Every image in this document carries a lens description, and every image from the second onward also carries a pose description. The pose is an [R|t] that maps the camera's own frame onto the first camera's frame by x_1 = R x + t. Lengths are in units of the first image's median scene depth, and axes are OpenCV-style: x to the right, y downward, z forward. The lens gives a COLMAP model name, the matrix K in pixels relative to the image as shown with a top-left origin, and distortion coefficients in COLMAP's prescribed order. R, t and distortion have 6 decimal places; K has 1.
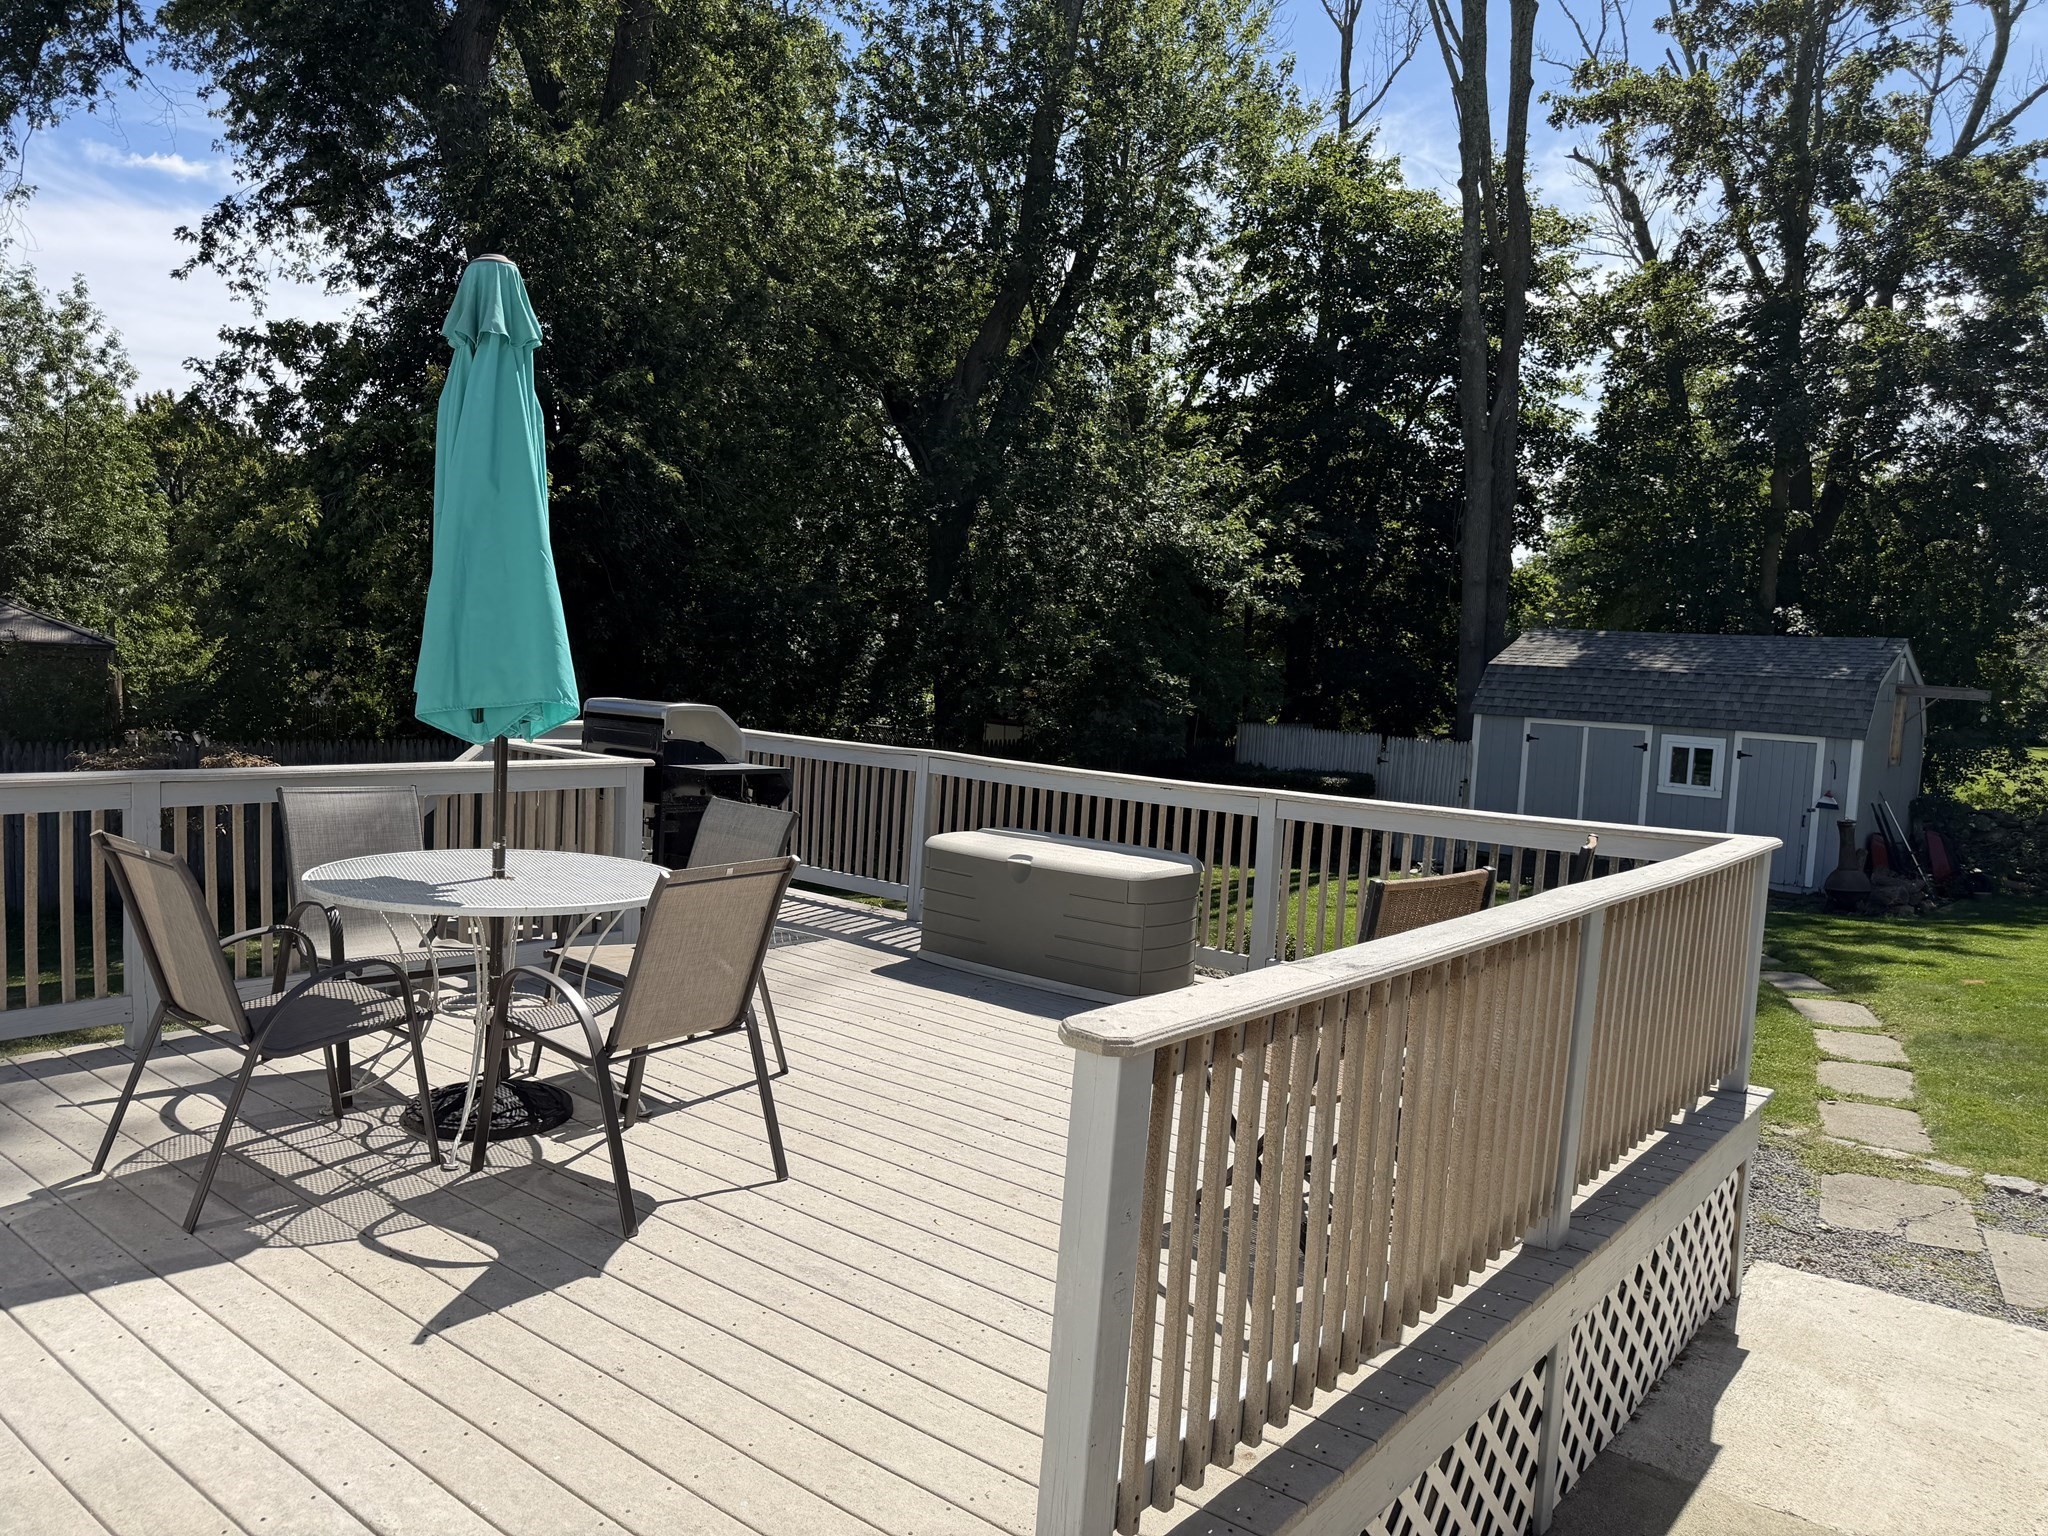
lens RADIAL K [[1440.8, 0, 1028.9], [0, 1440.8, 760.2], [0, 0, 1]] dist [0.074245, -0.098319]
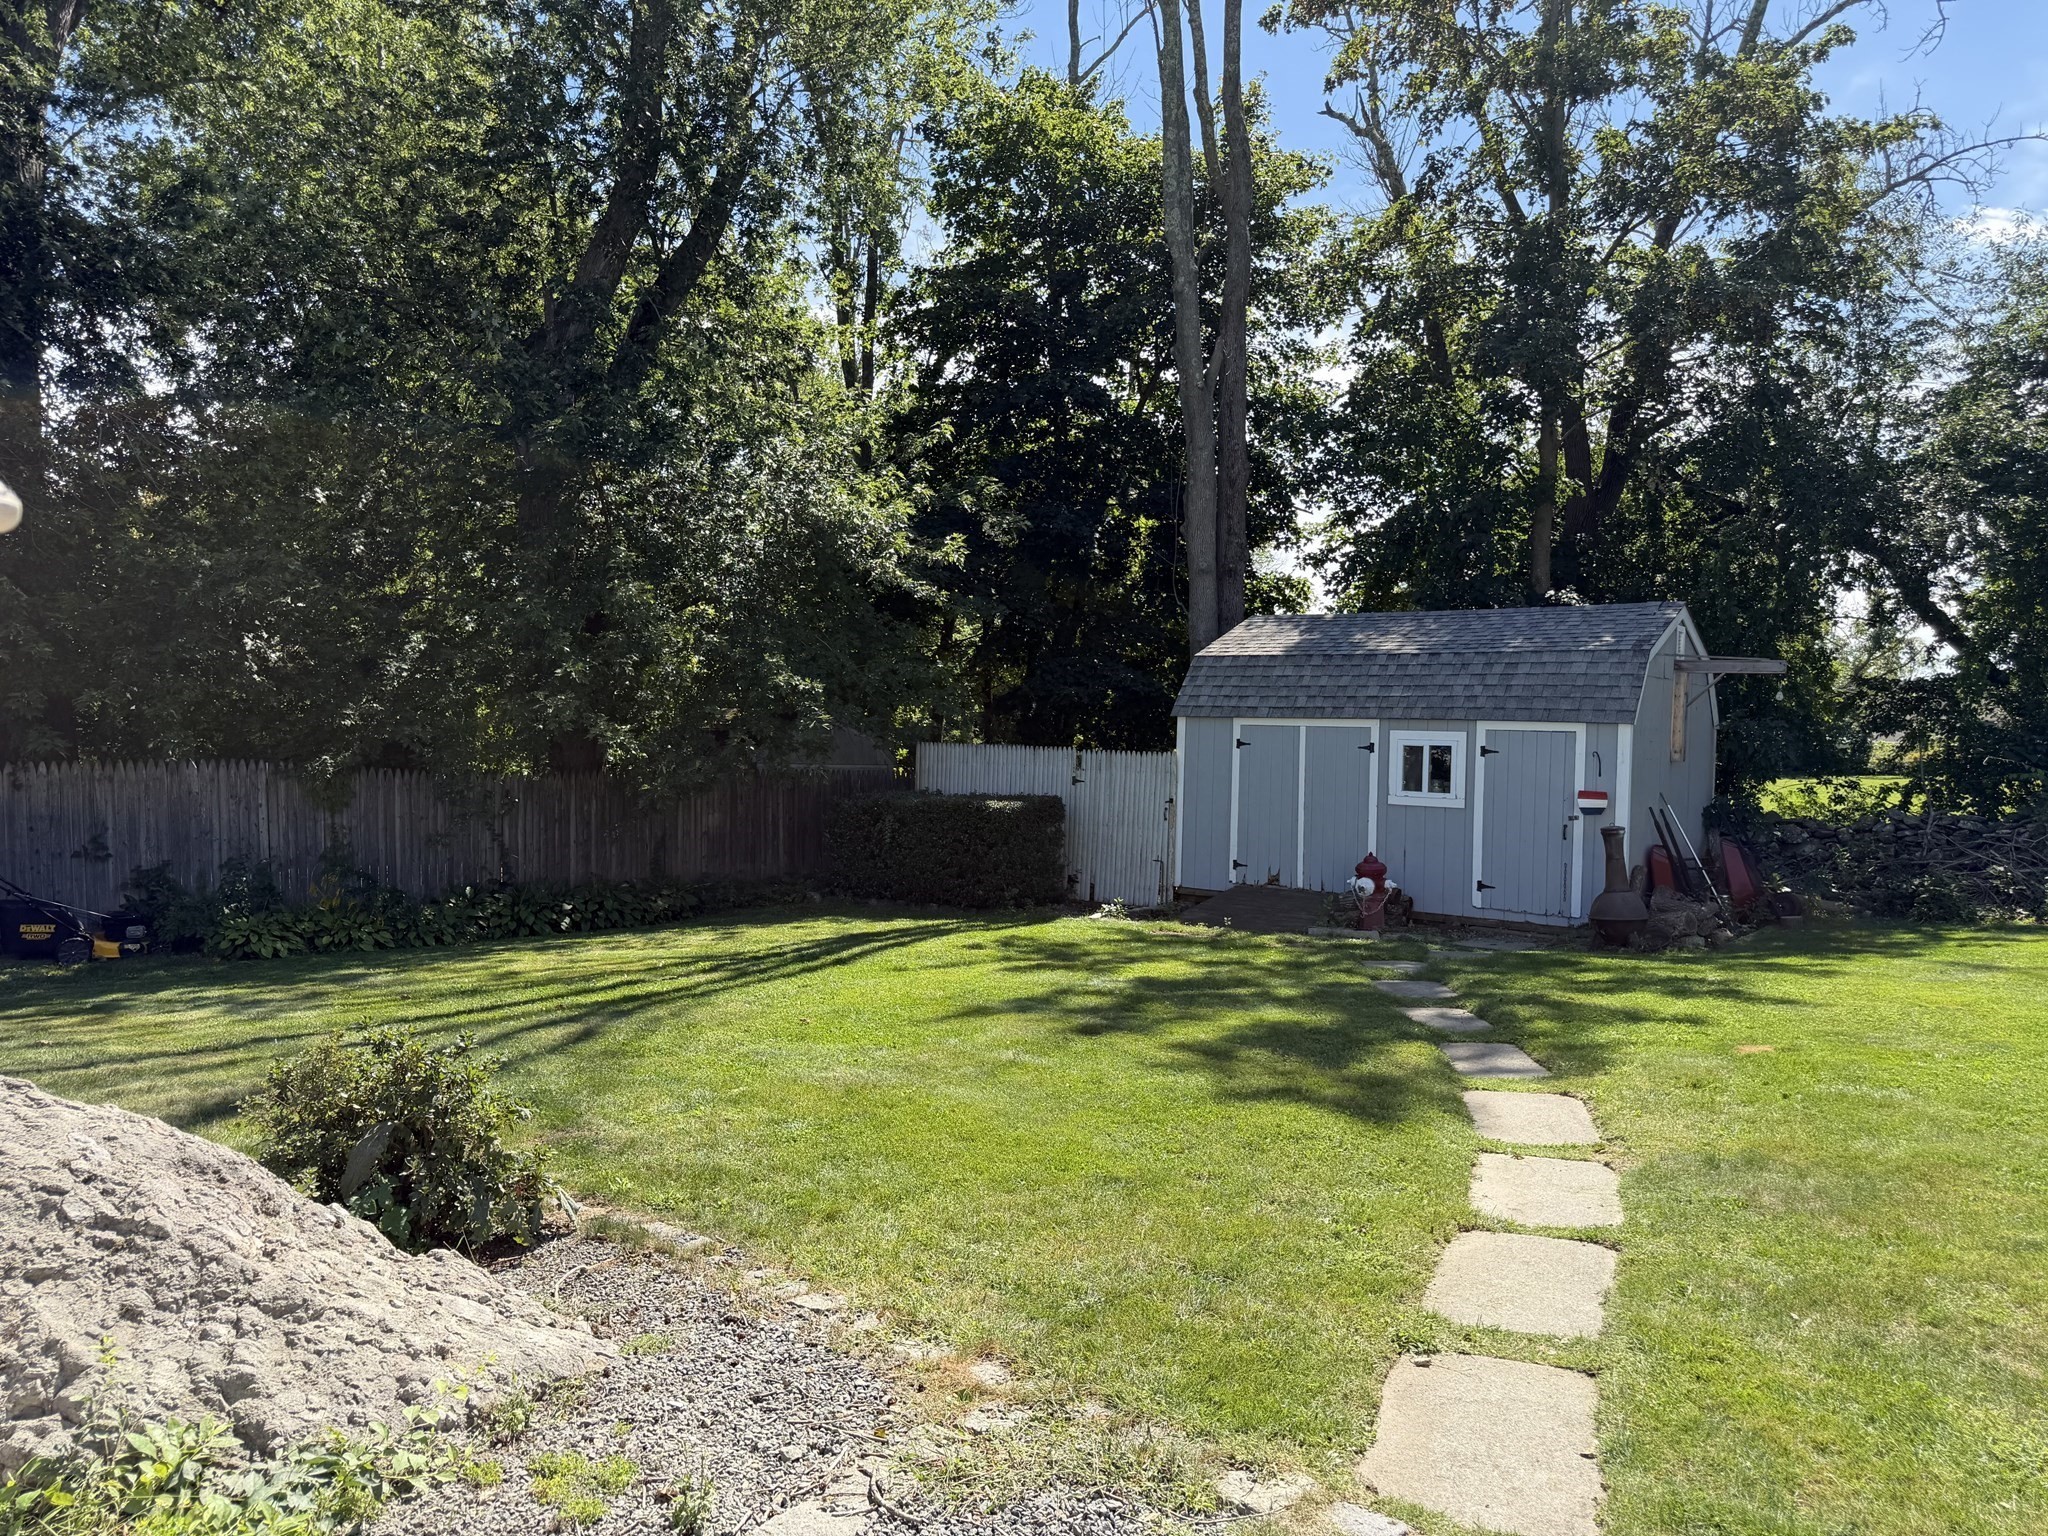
lens RADIAL K [[1443.1, 0, 1026.4], [0, 1443.1, 772.5], [0, 0, 1]] dist [0.119523, -0.216503]
pose [[0.995693, -0.032141, 0.086958, 0.164733], [0.035316, 0.998755, -0.035219, 0.025059], [-0.085718, 0.038138, 0.995589, 0.228260]]
